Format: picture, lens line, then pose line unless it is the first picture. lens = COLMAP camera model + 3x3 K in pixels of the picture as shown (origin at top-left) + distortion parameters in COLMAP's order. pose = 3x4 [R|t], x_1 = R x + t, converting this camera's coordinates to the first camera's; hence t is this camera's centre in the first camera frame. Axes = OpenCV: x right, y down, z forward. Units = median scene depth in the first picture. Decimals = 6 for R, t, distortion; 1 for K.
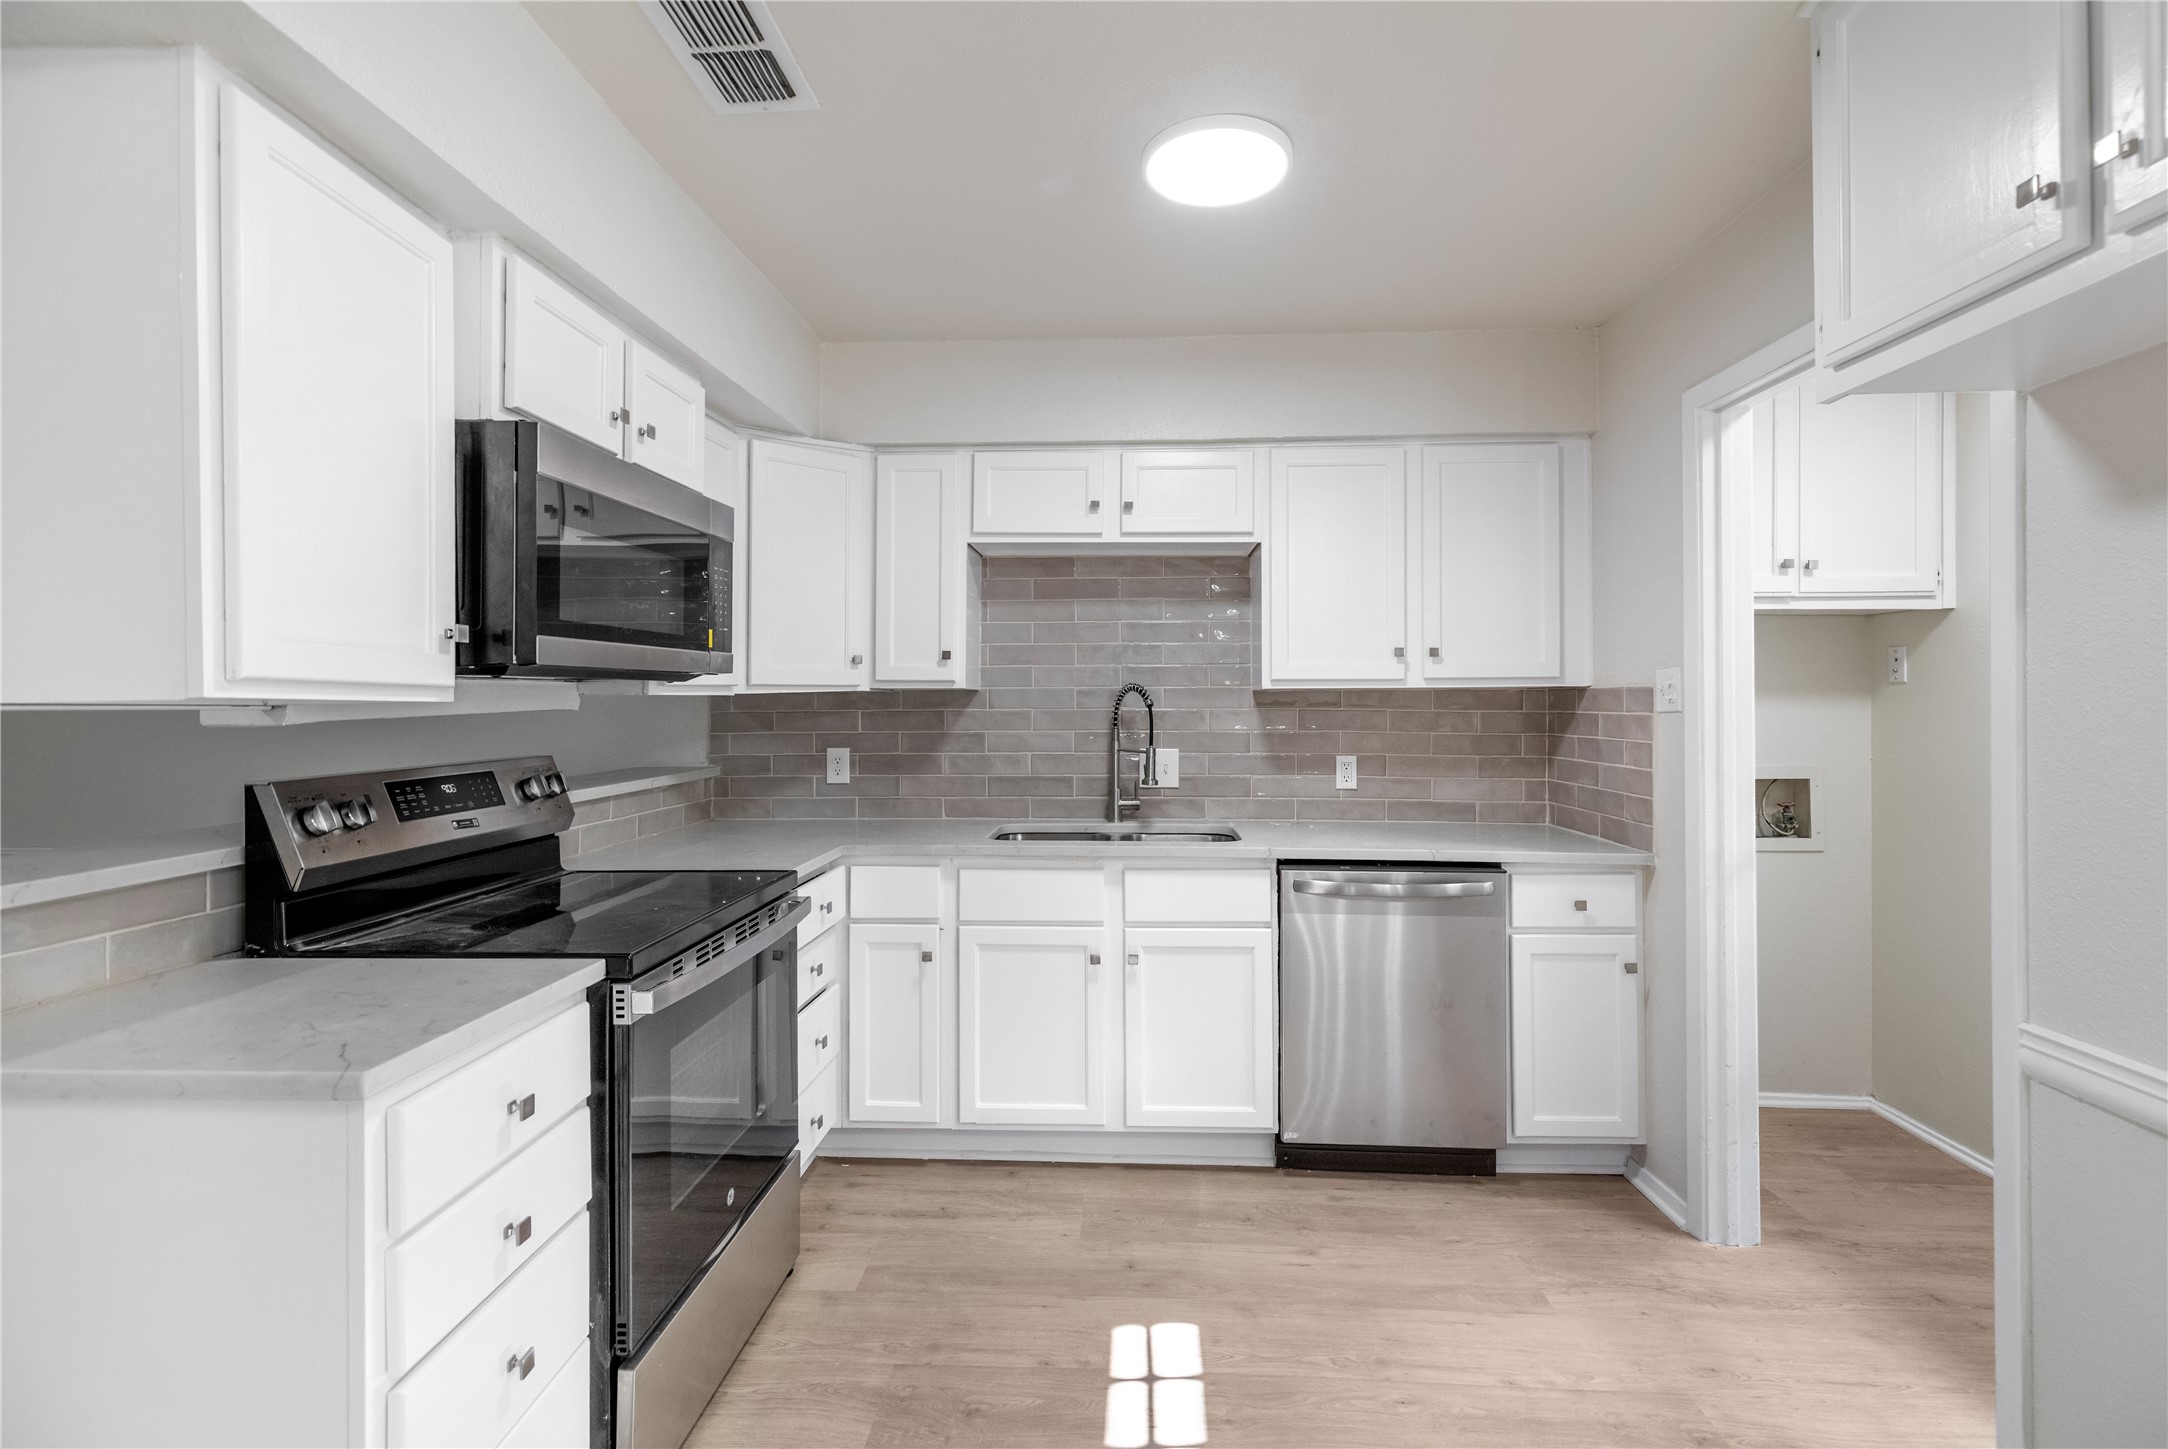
lens RADIAL K [[994.8, 0, 1085.3], [0, 994.8, 694.2], [0, 0, 1]] dist [0.002959, -0.000301]
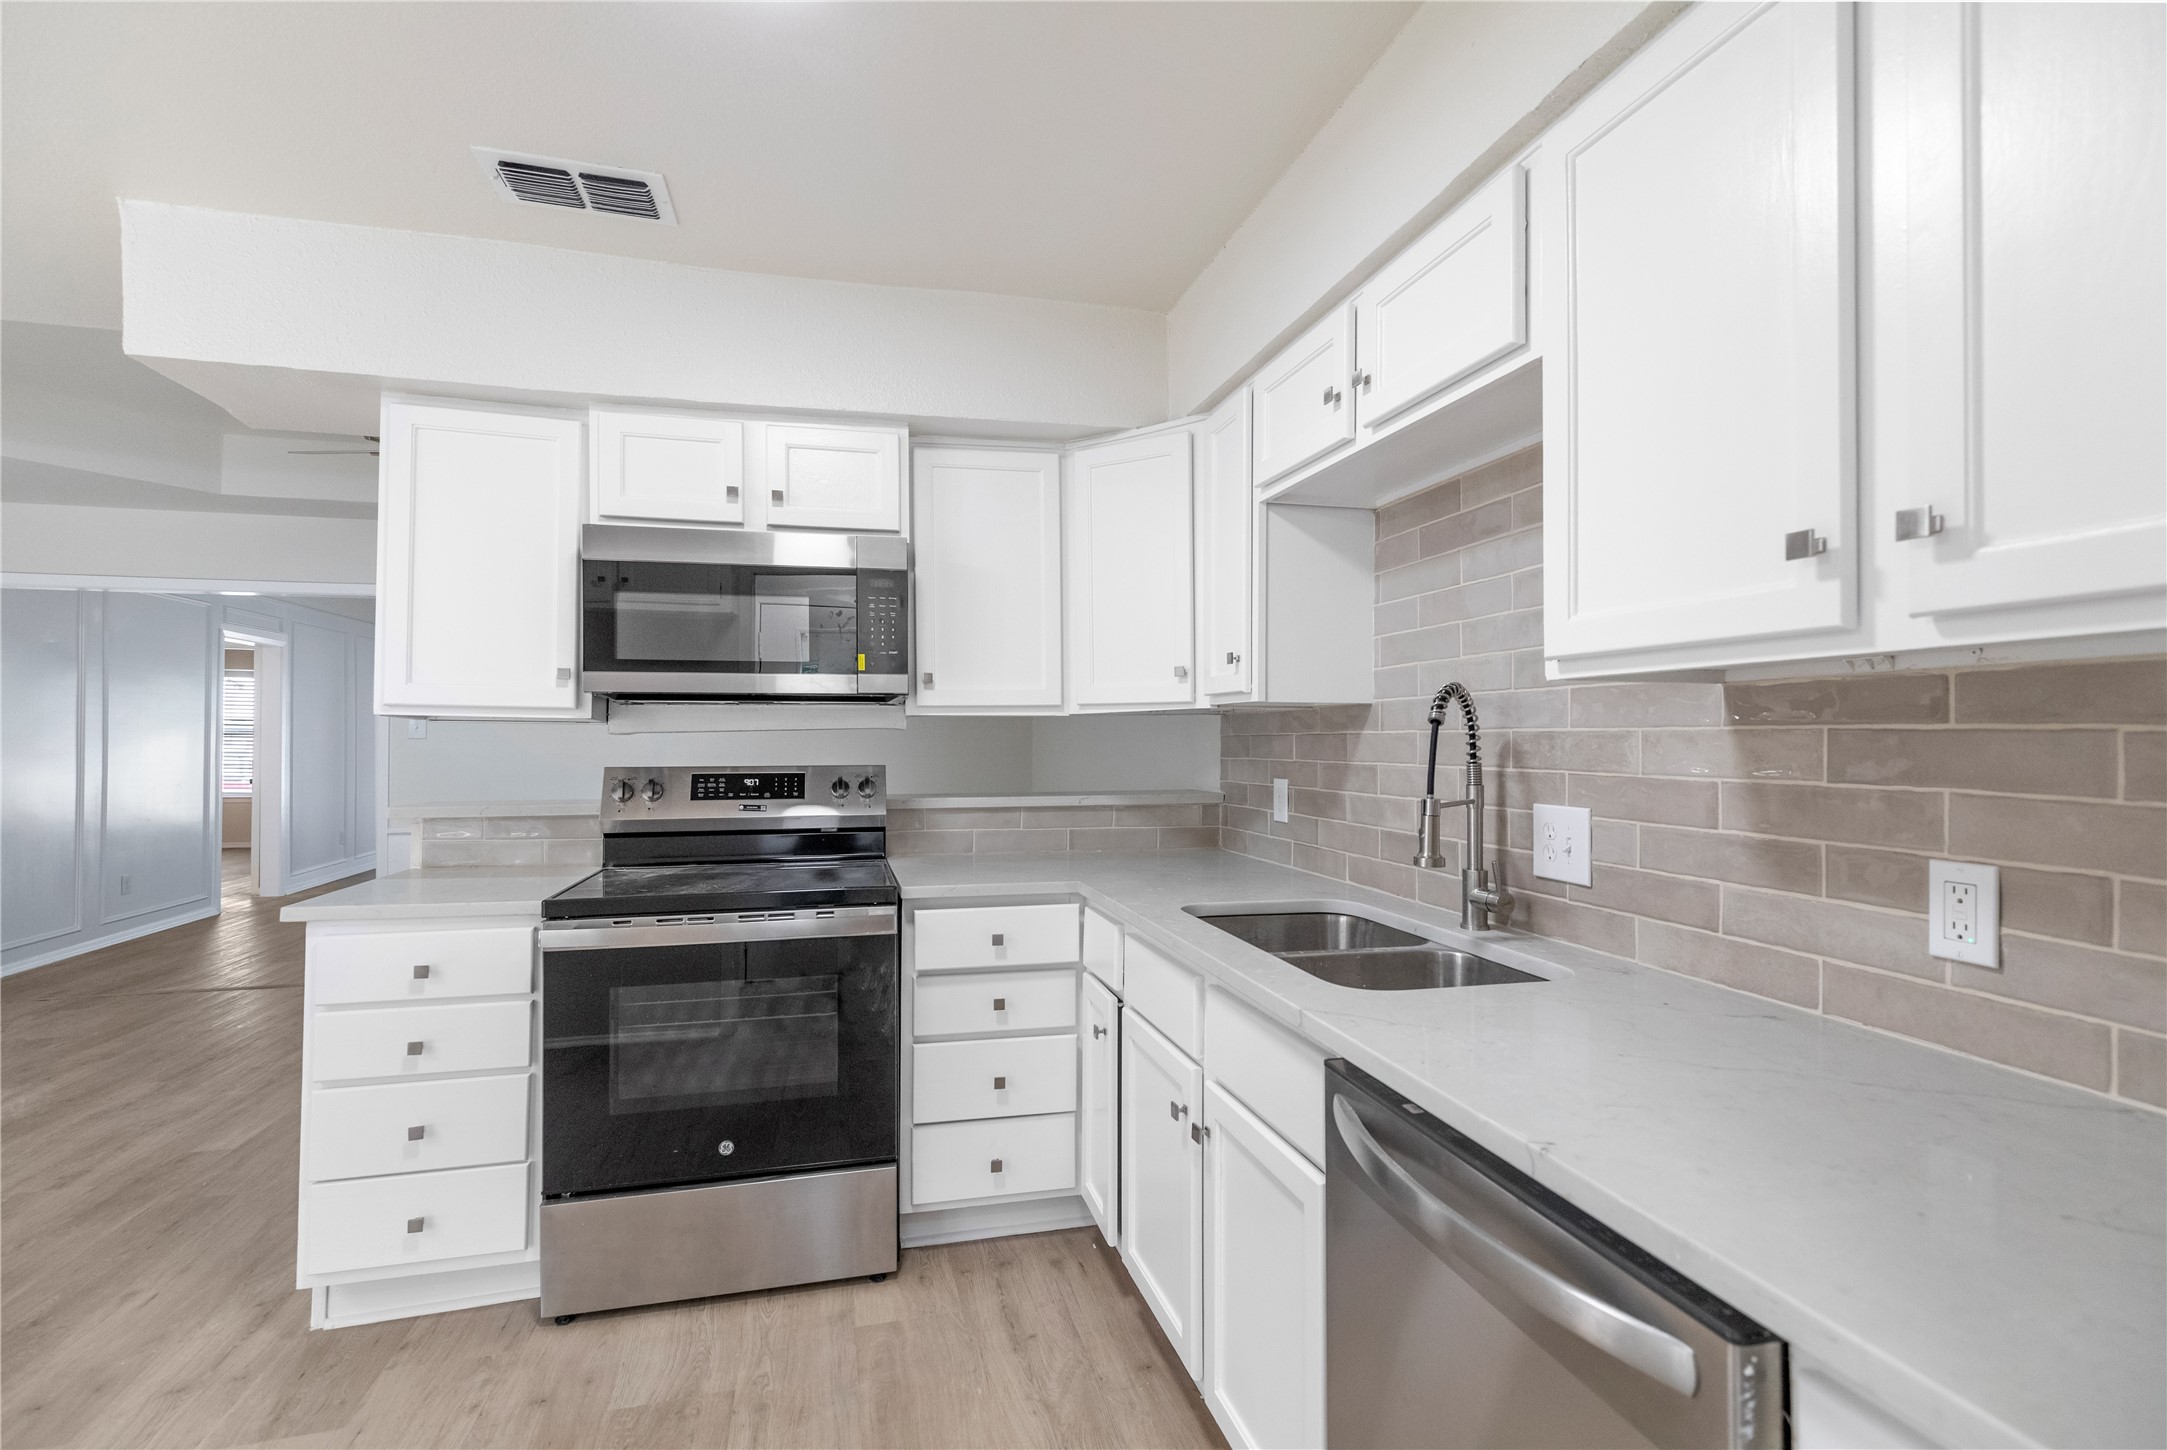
lens RADIAL K [[981.8, 0, 1074.9], [0, 981.8, 725.4], [0, 0, 1]] dist [0.001430, -0.000399]
pose [[0.294821, -0.009724, -0.955503, 0.599710], [0.003148, 0.999953, -0.009205, 0.020382], [0.955547, -0.000294, 0.294837, 0.741009]]
